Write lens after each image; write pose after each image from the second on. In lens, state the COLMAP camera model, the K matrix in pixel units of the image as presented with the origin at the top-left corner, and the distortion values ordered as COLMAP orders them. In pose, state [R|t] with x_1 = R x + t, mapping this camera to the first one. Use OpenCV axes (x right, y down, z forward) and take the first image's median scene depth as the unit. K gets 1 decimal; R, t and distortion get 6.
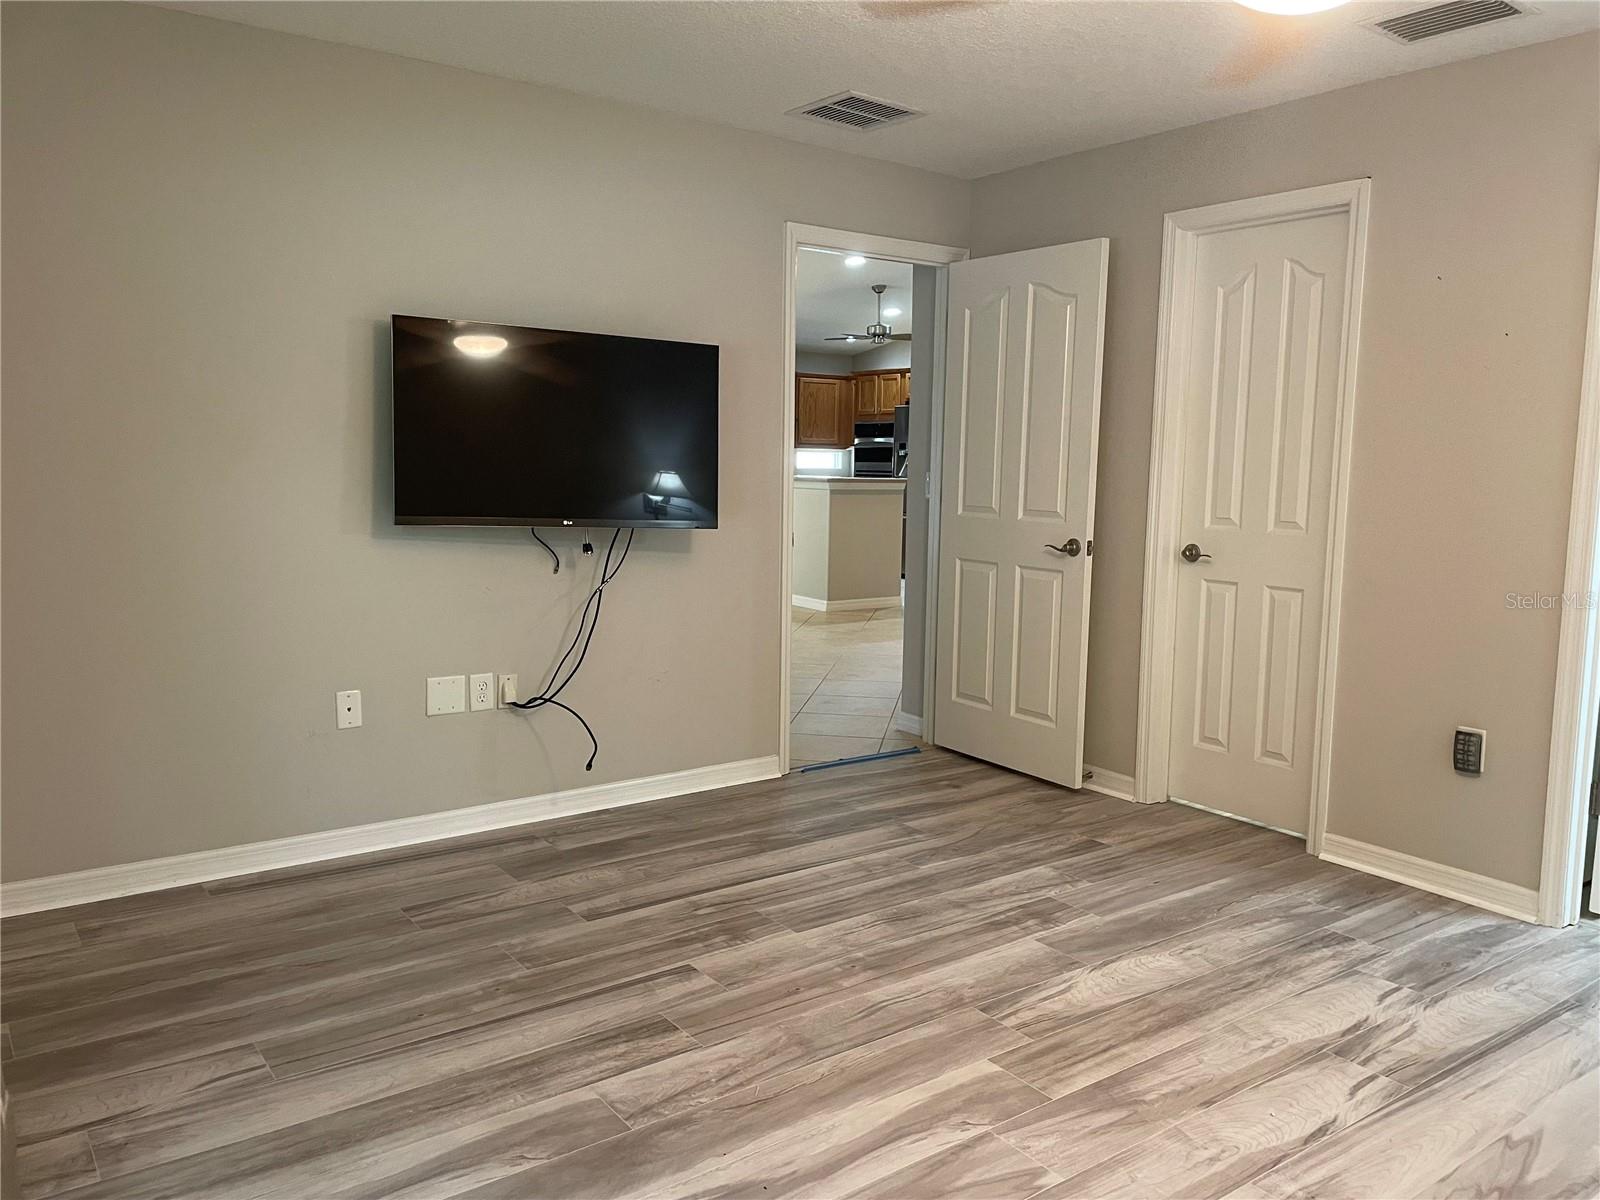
lens RADIAL K [[1213.7, 0, 803.6], [0, 1213.7, 602.9], [0, 0, 1]] dist [0.090188, -0.111167]
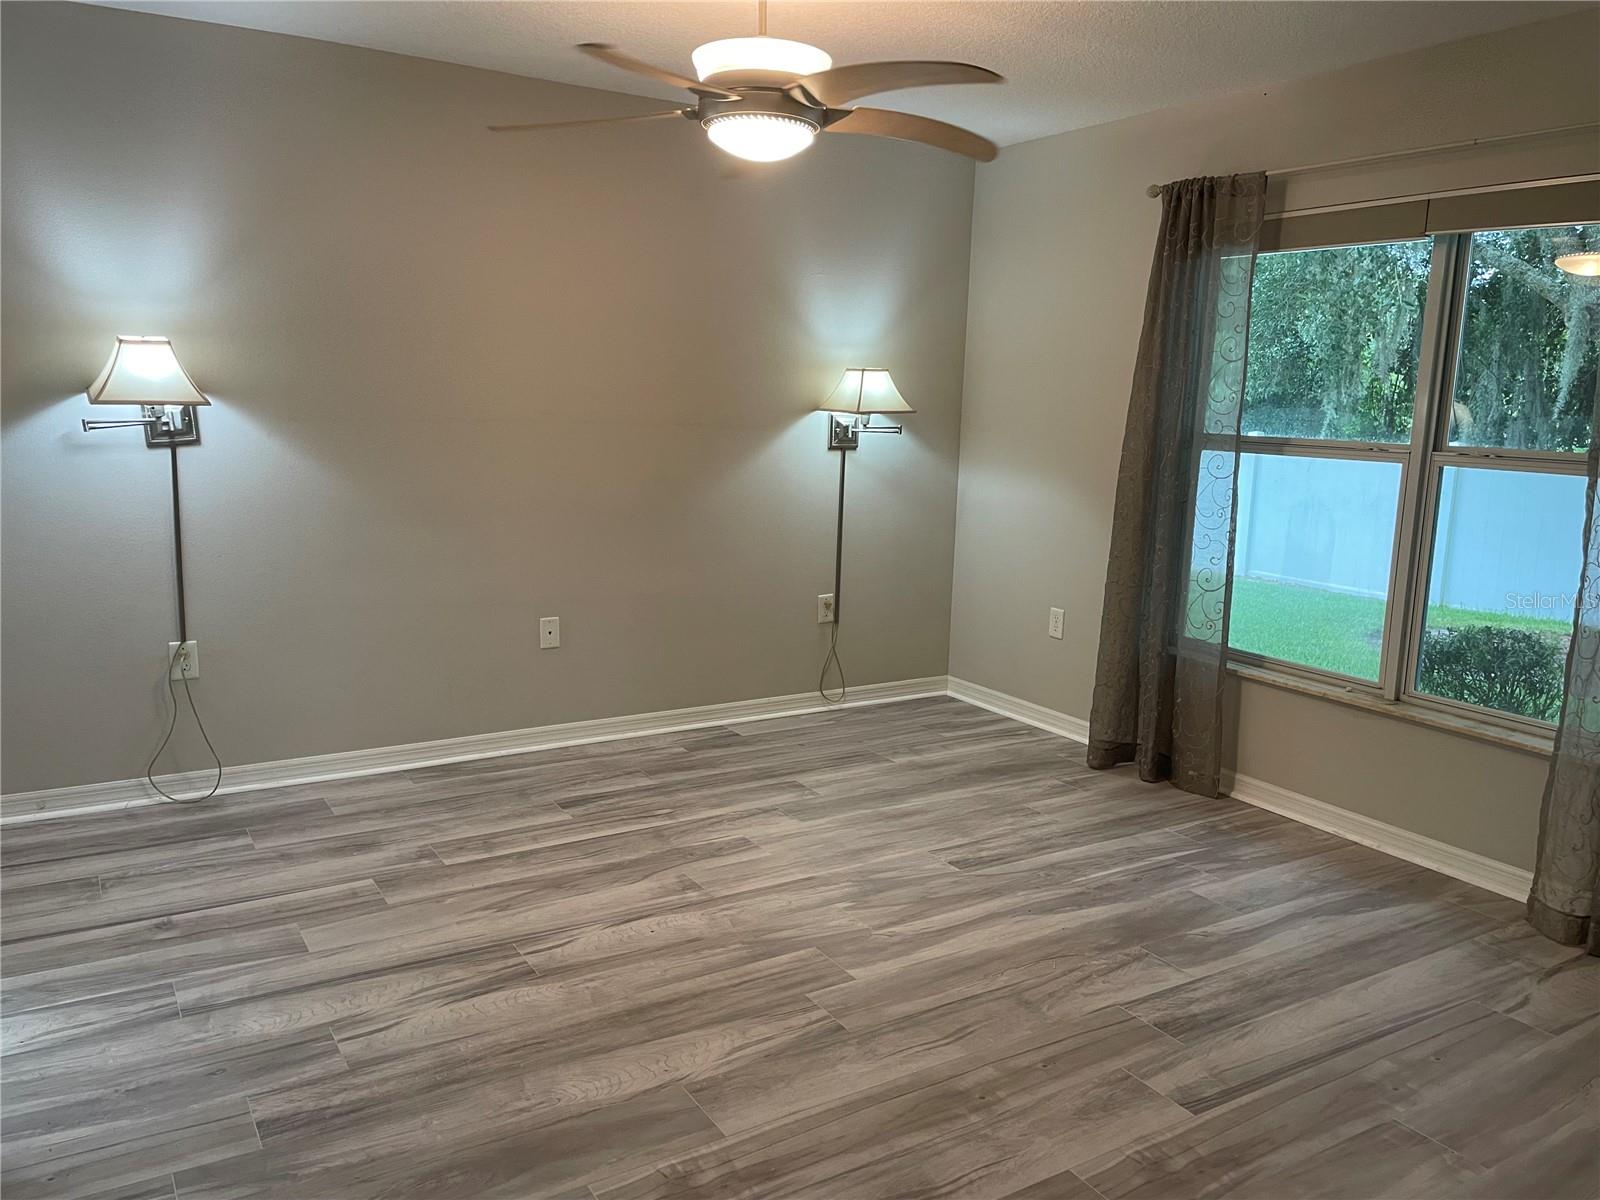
lens RADIAL K [[1213.7, 0, 796.8], [0, 1213.7, 585.3], [0, 0, 1]] dist [0.090188, -0.111167]
pose [[-0.995395, -0.060167, 0.074627, 0.127539], [-0.037393, 0.960528, 0.275659, -0.251570], [-0.088267, 0.271599, -0.958354, 1.779434]]
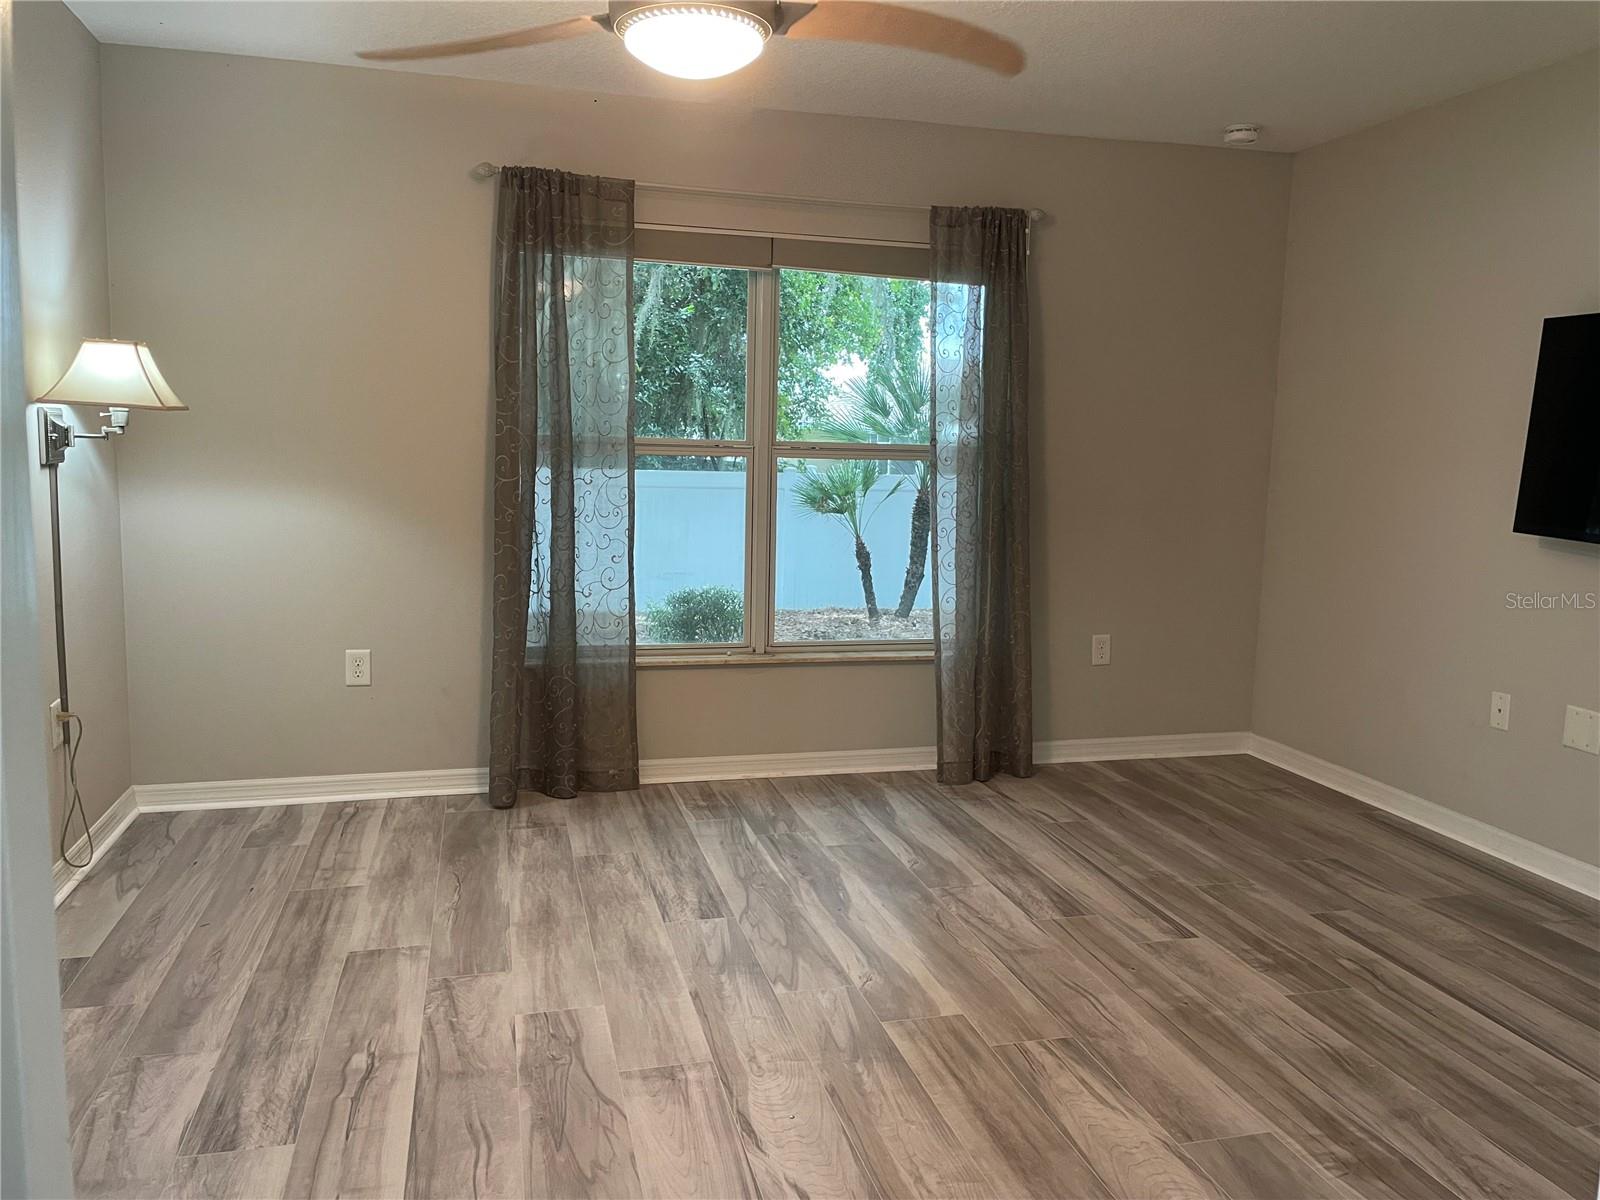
lens RADIAL K [[1213.7, 0, 830.1], [0, 1213.7, 583.9], [0, 0, 1]] dist [0.090188, -0.111167]
pose [[-0.359254, 0.080744, -0.929740, 1.021641], [-0.141983, 0.979924, 0.139965, -0.107483], [0.922376, 0.182290, -0.340578, 1.066513]]
